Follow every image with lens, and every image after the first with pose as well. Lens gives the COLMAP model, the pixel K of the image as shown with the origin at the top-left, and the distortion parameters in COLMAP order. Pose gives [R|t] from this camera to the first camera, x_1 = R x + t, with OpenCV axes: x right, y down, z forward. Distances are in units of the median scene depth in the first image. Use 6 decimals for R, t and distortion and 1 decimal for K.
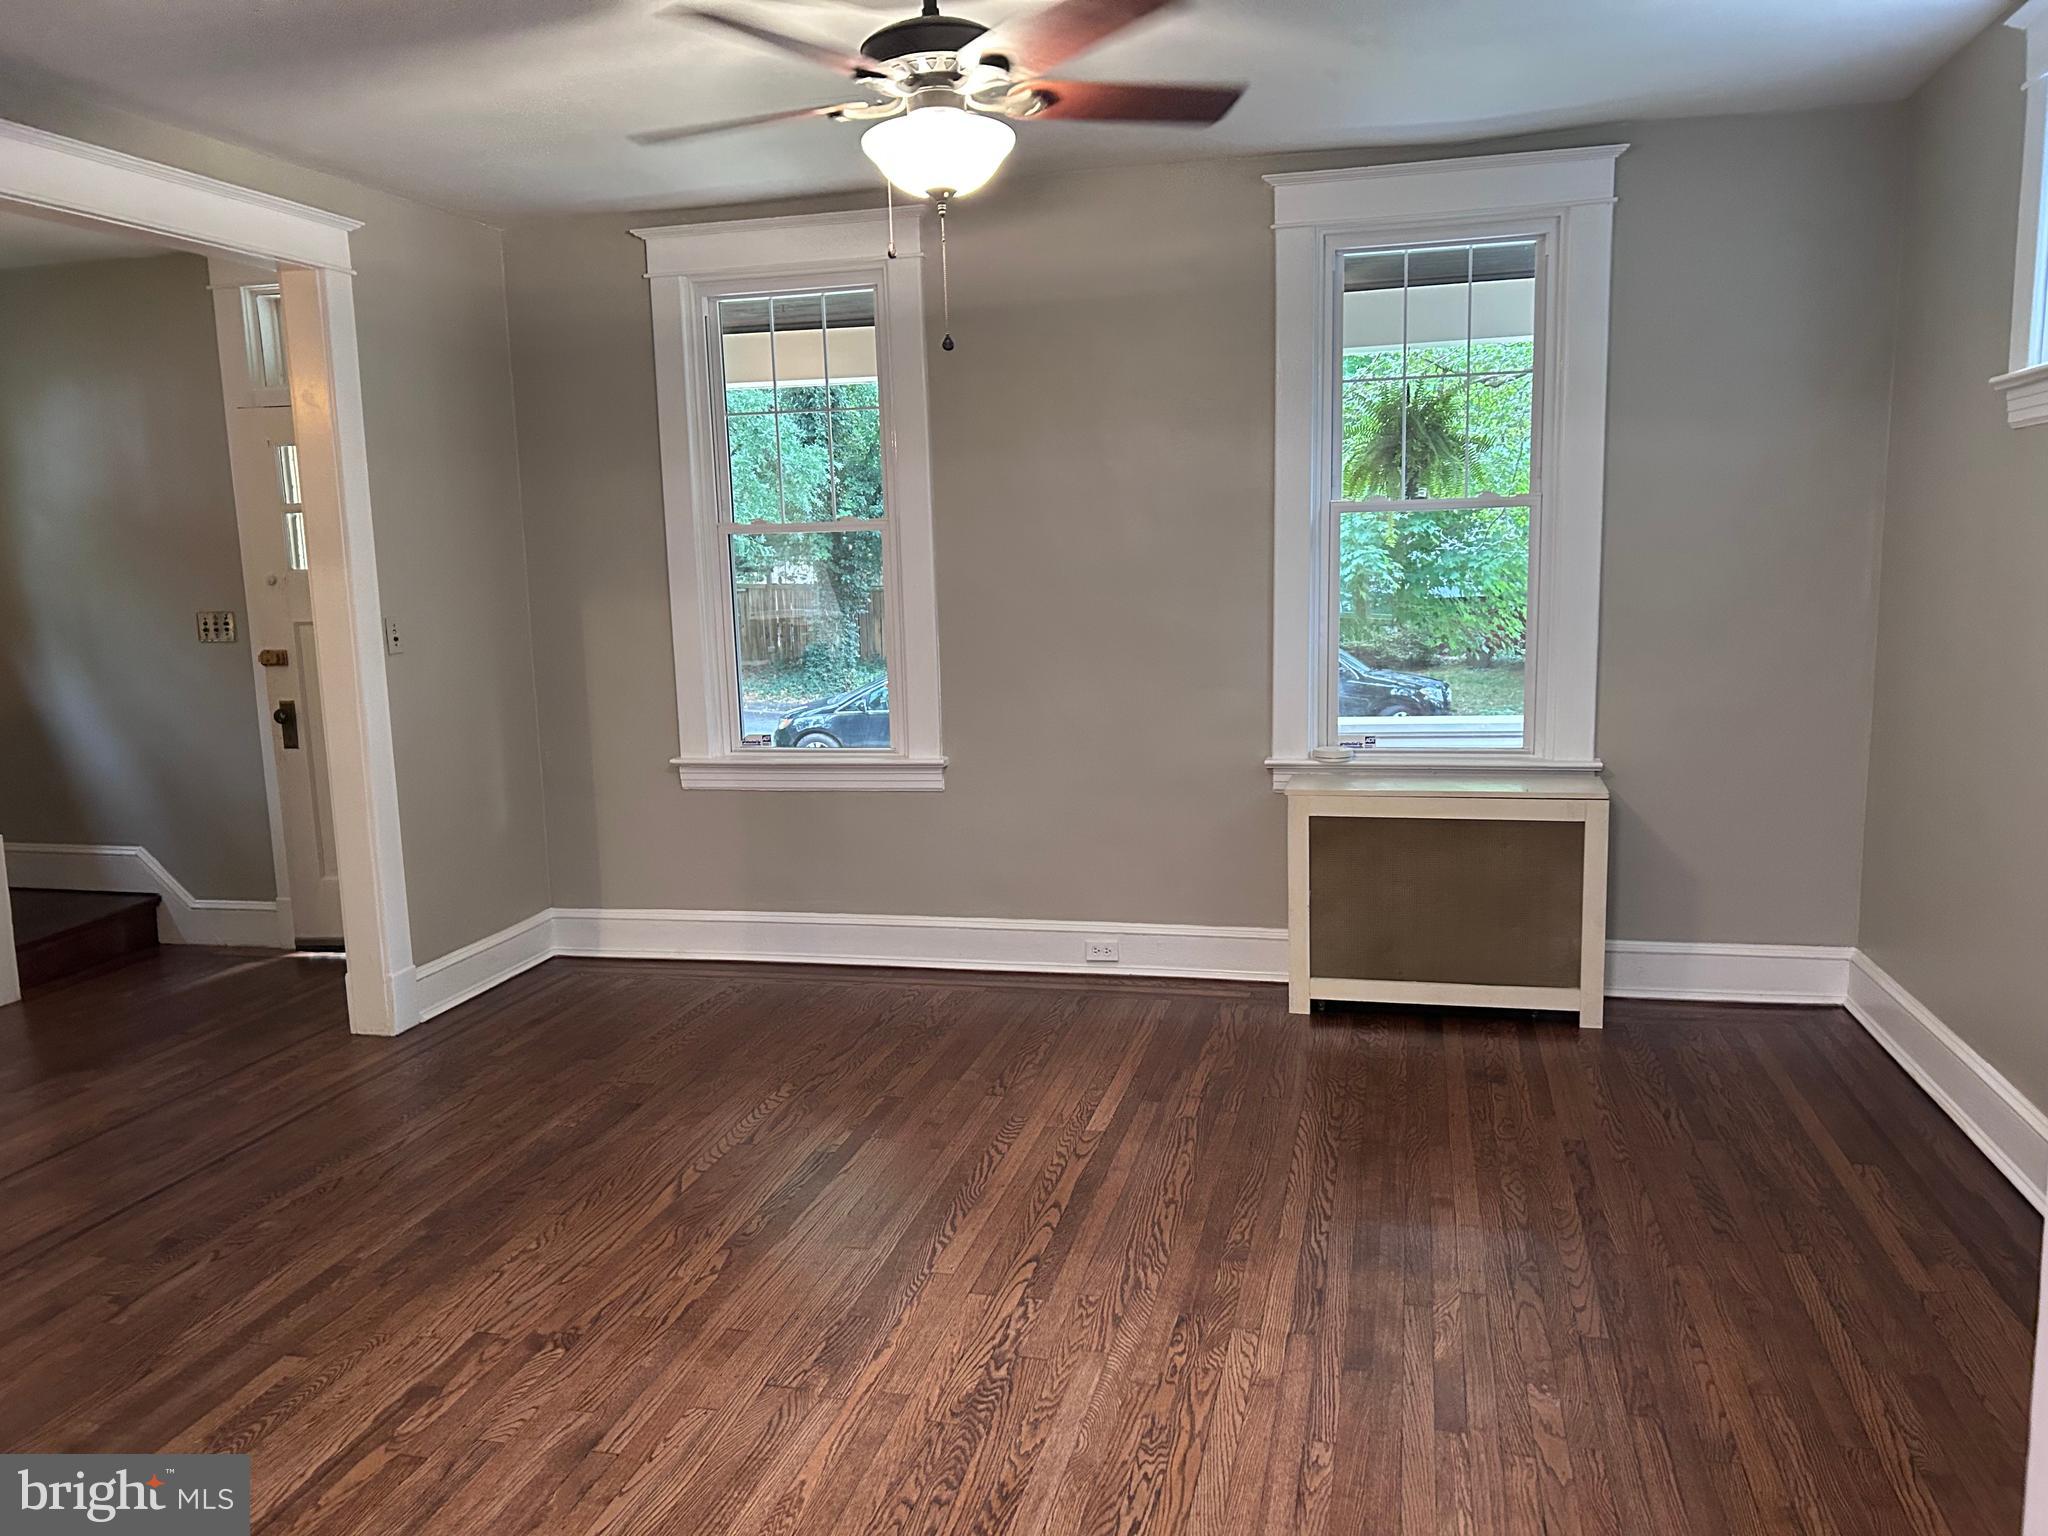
lens RADIAL K [[1550.3, 0, 1029.9], [0, 1550.3, 770.2], [0, 0, 1]] dist [0.027327, -0.019963]
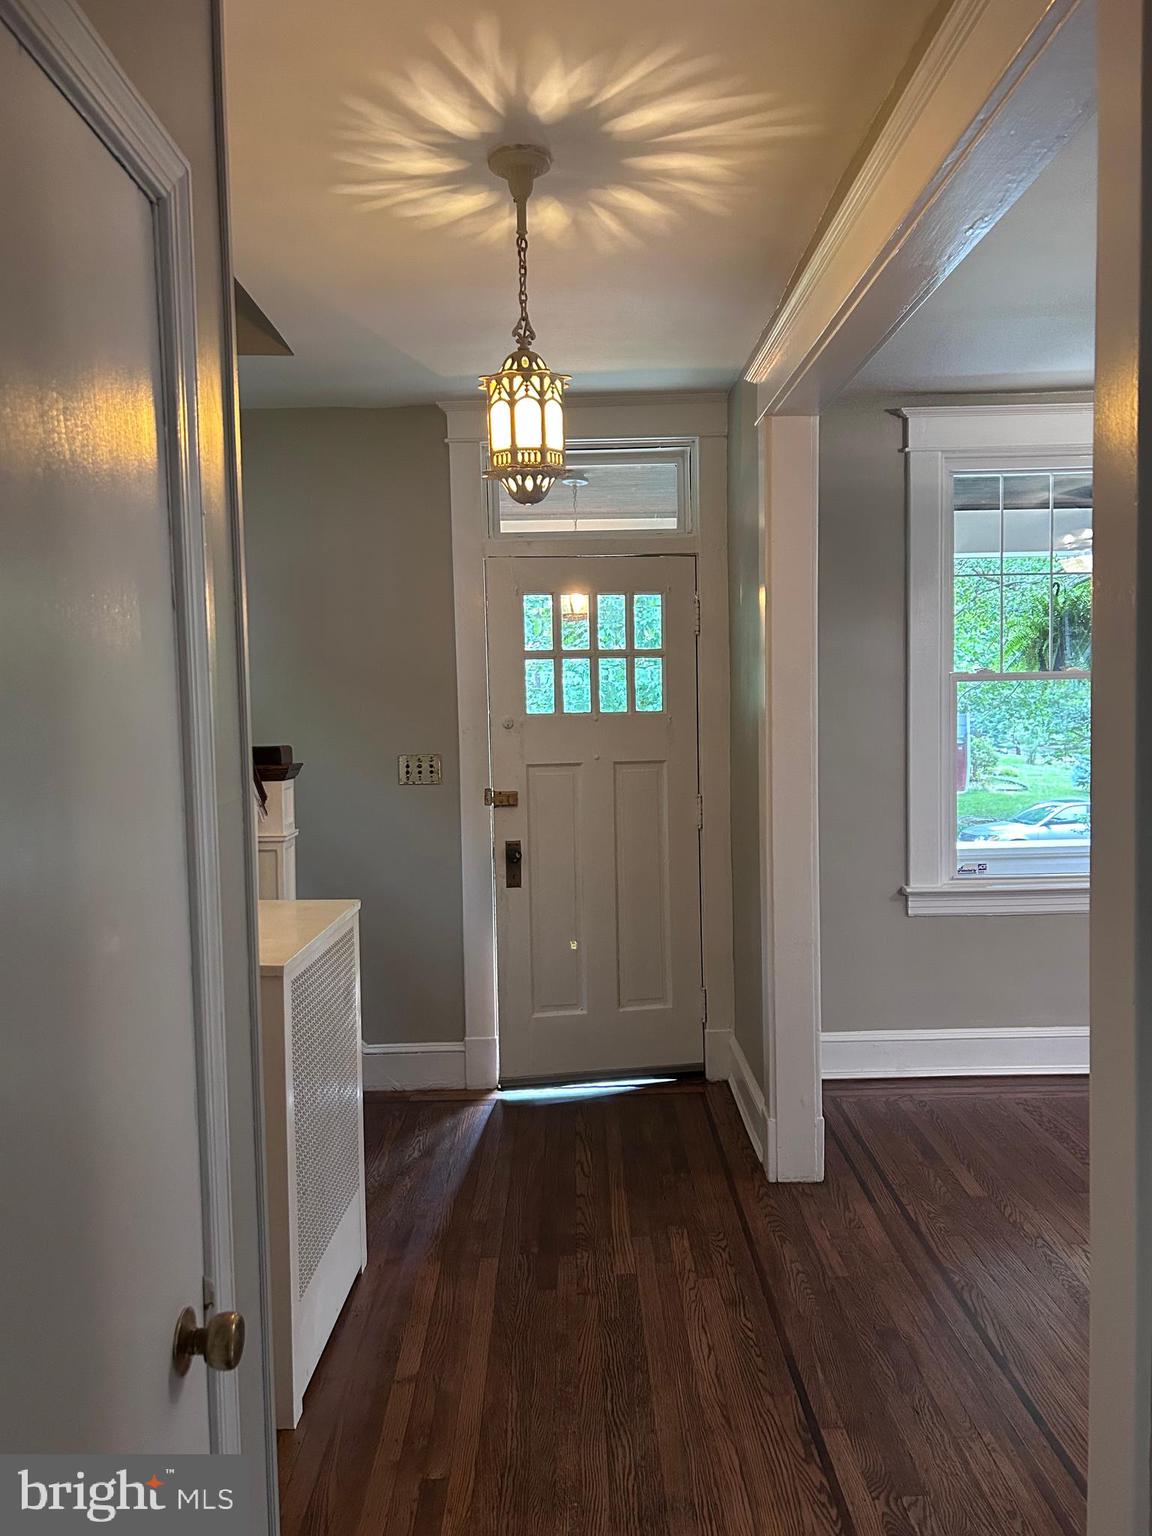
lens RADIAL K [[1162.7, 0, 572.6], [0, 1162.7, 769.4], [0, 0, 1]] dist [0.027327, -0.019963]
pose [[0.974058, -0.005431, 0.226233, -0.629336], [0.025618, 0.995932, -0.086389, -0.025085], [-0.224843, 0.089944, 0.970235, 0.256674]]
